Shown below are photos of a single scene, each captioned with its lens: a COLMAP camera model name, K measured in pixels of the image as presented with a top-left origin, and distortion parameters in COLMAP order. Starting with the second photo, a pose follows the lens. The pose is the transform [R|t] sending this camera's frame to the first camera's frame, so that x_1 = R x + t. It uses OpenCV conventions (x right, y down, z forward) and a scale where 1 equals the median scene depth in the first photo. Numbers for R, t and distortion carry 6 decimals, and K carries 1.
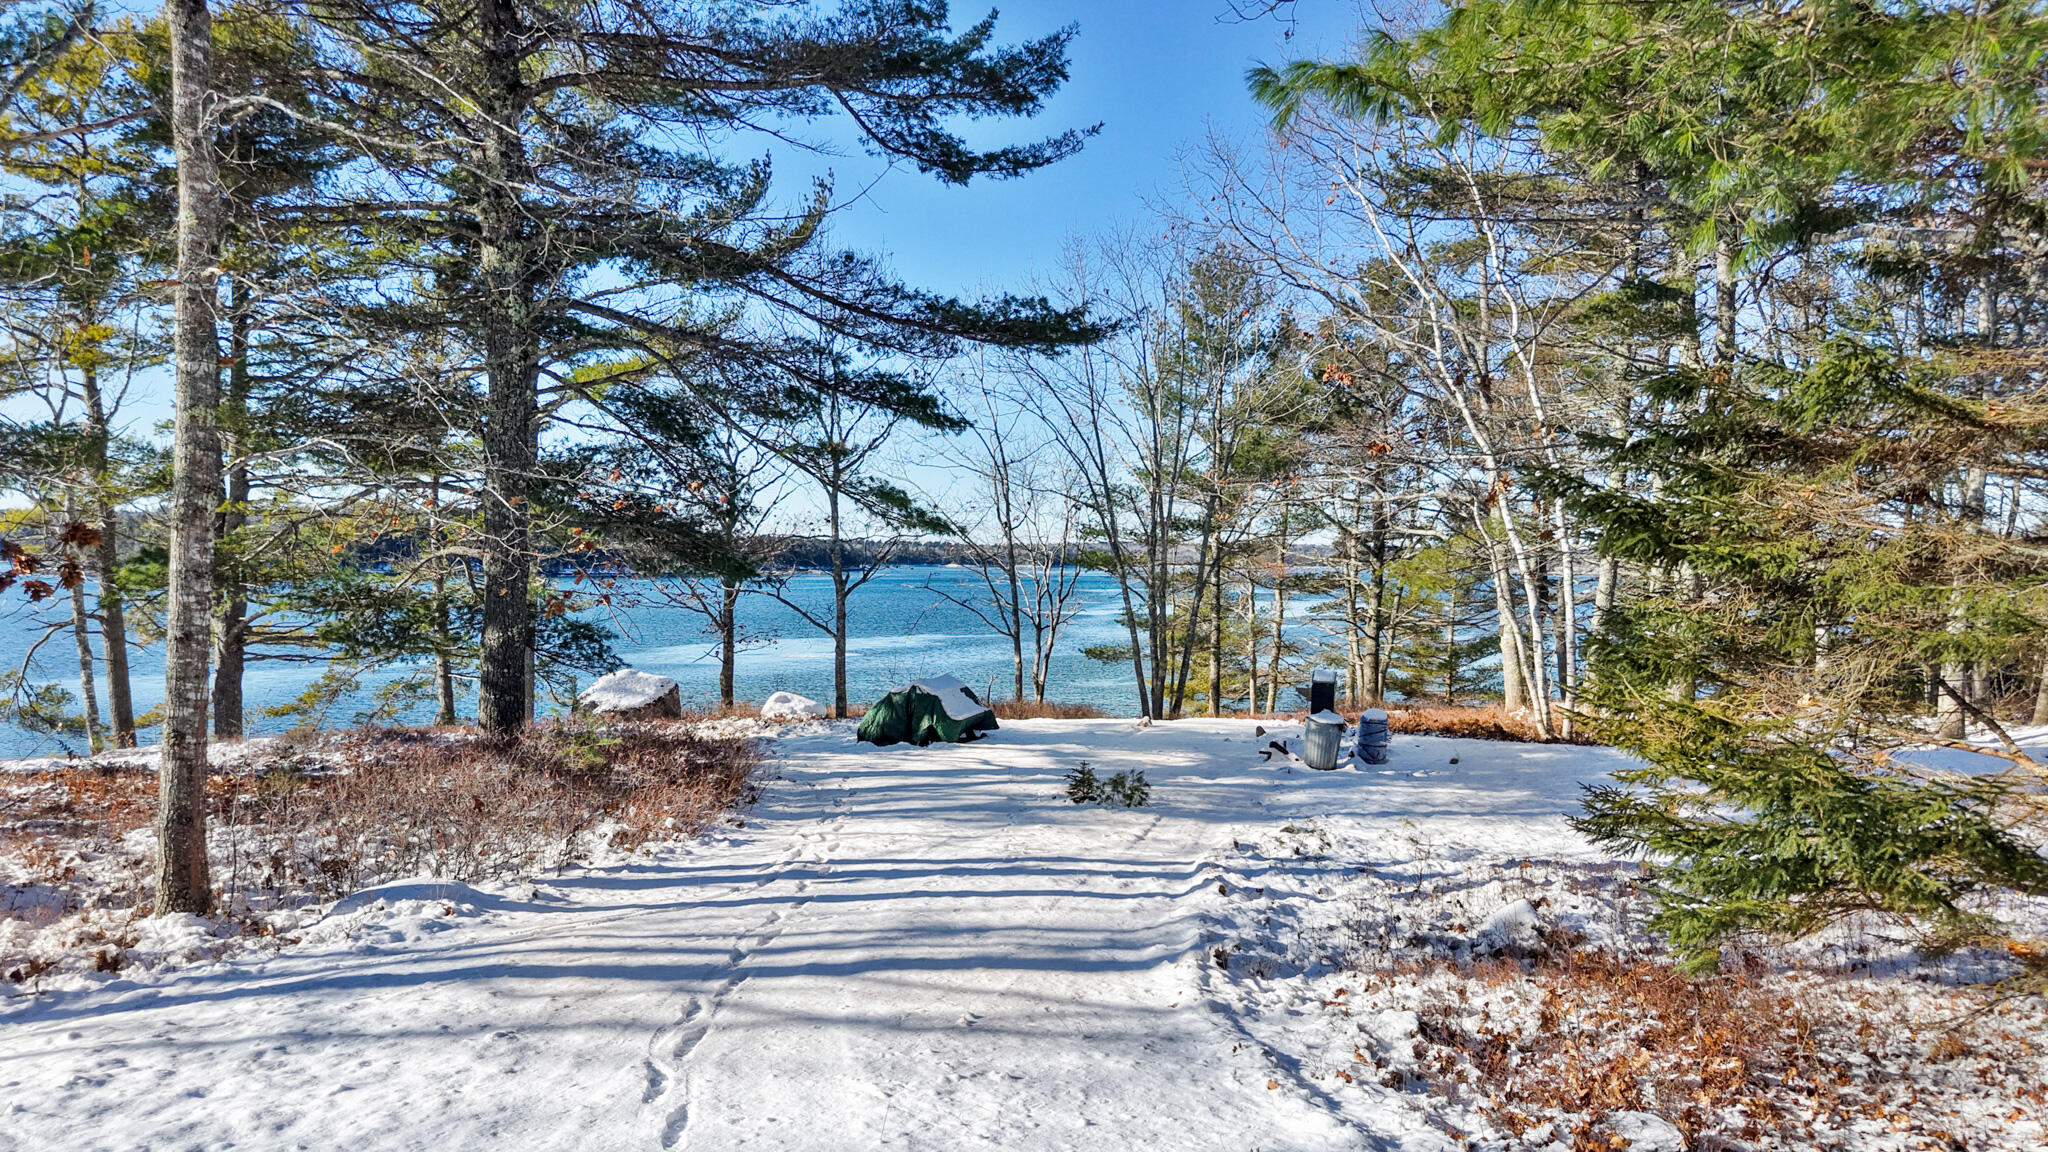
lens RADIAL K [[1417.7, 0, 1064.8], [0, 1417.7, 584.5], [0, 0, 1]] dist [0.093704, -0.081210]
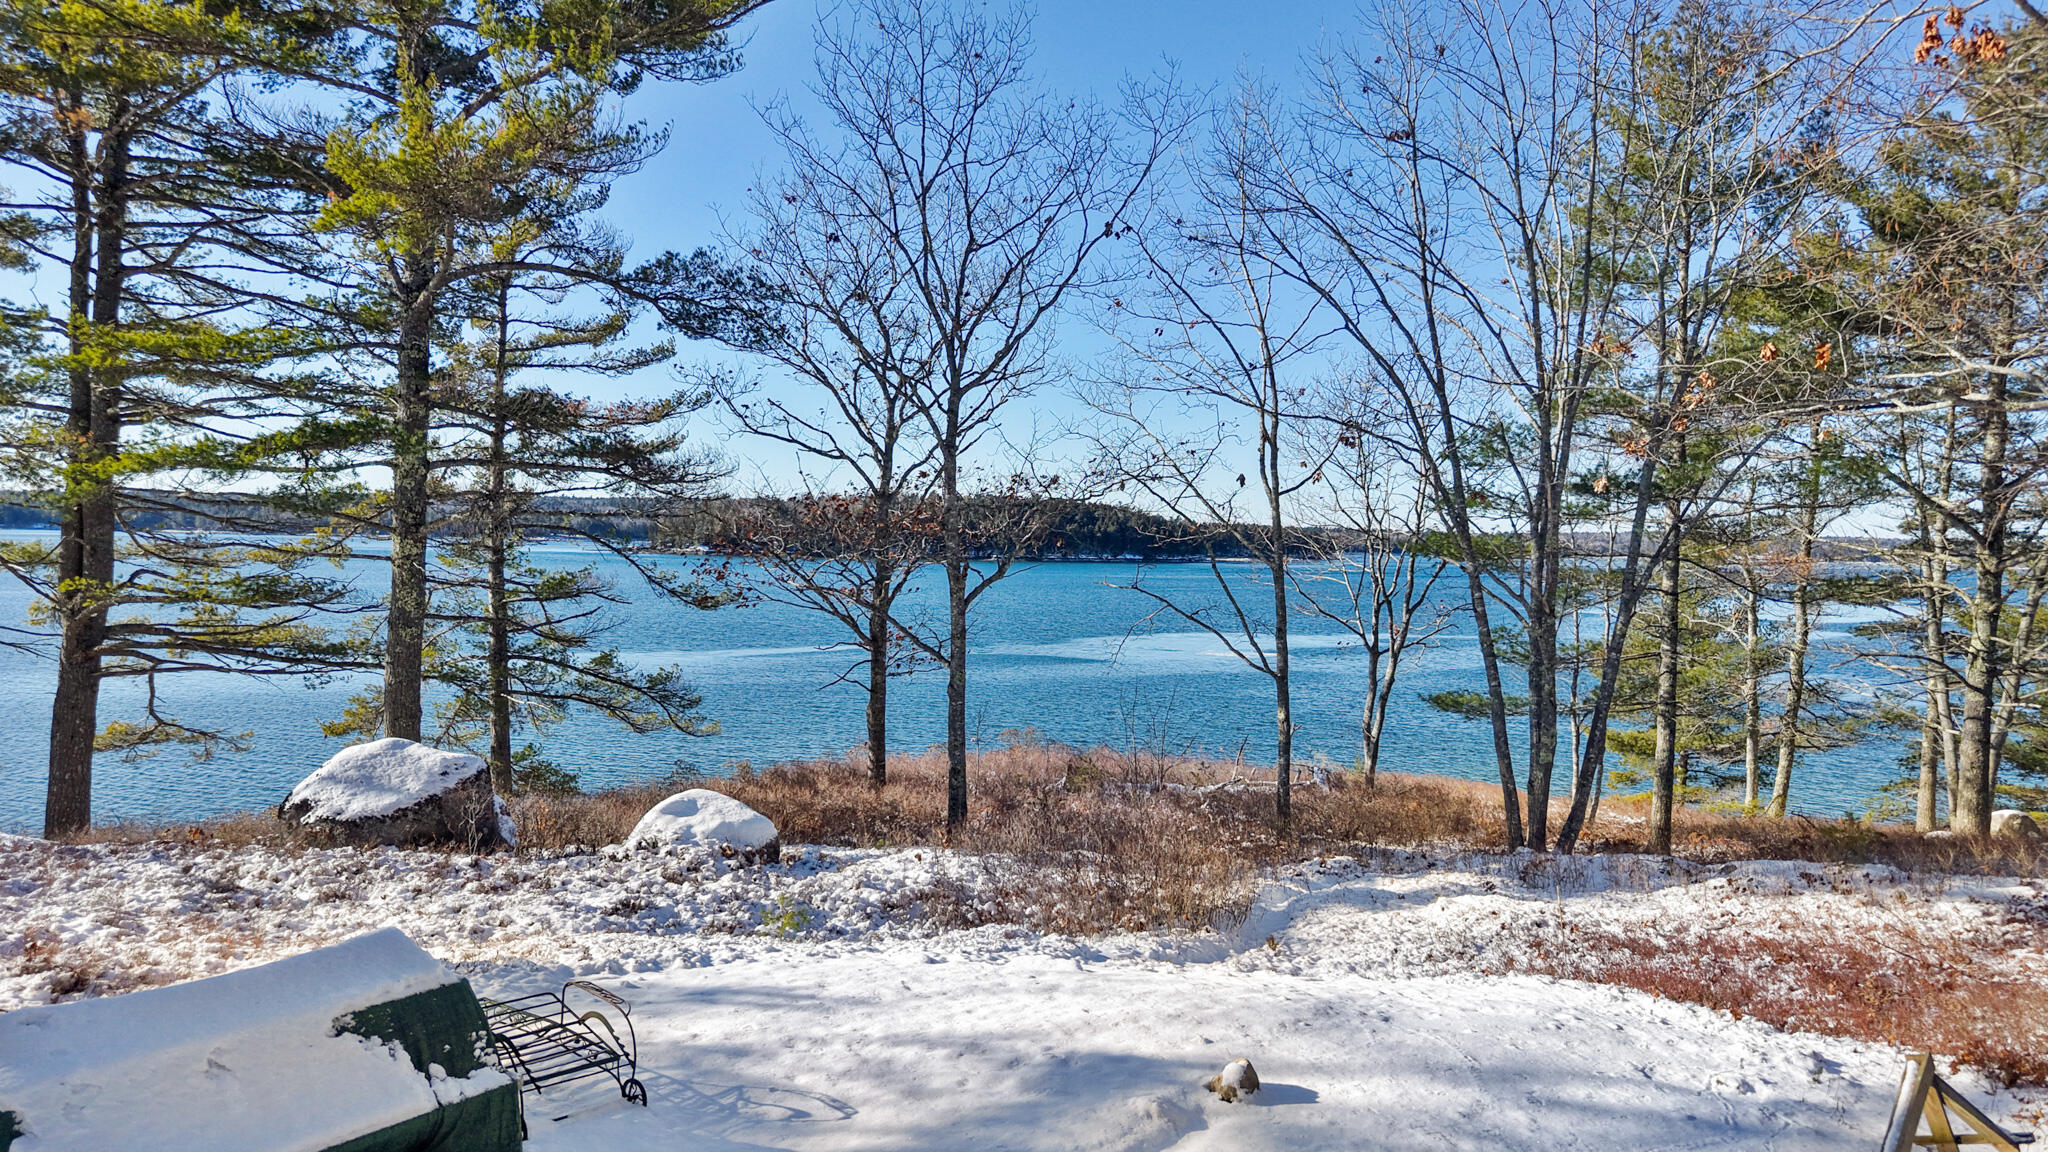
lens RADIAL K [[1417.7, 0, 1064.8], [0, 1417.7, 584.5], [0, 0, 1]] dist [0.093704, -0.081210]
pose [[0.944551, 0.018681, -0.327834, 0.068173], [-0.016669, 0.999821, 0.008949, -0.004267], [0.327943, -0.002988, 0.944693, 0.374101]]
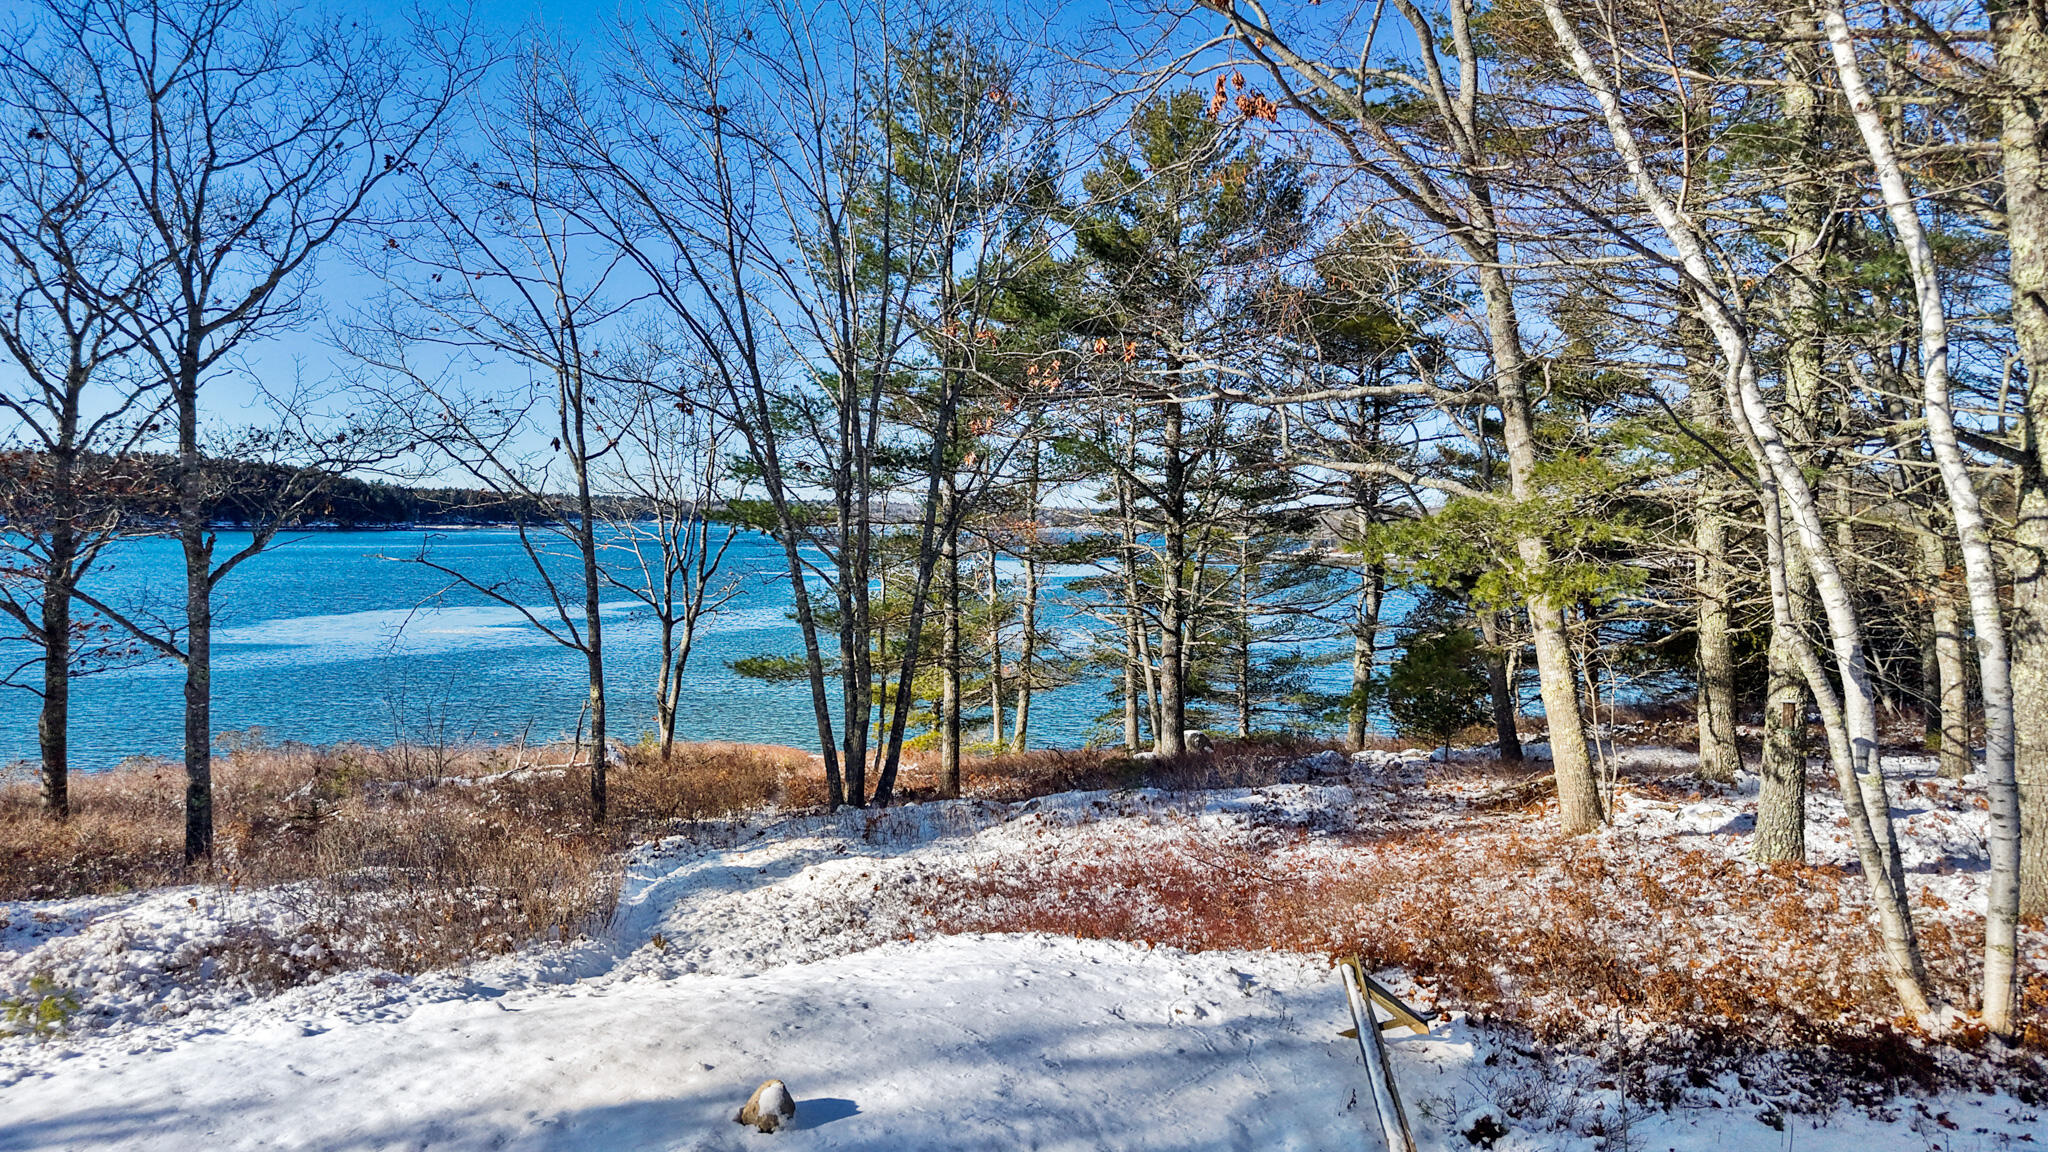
lens RADIAL K [[1402.8, 0, 1023.3], [0, 1402.8, 484.0], [0, 0, 1]] dist [0.087486, -0.077327]
pose [[0.987000, 0.012014, 0.160271, 0.039657], [-0.005119, 0.999046, -0.043363, -0.004869], [-0.160639, 0.041979, 0.986120, 0.380811]]
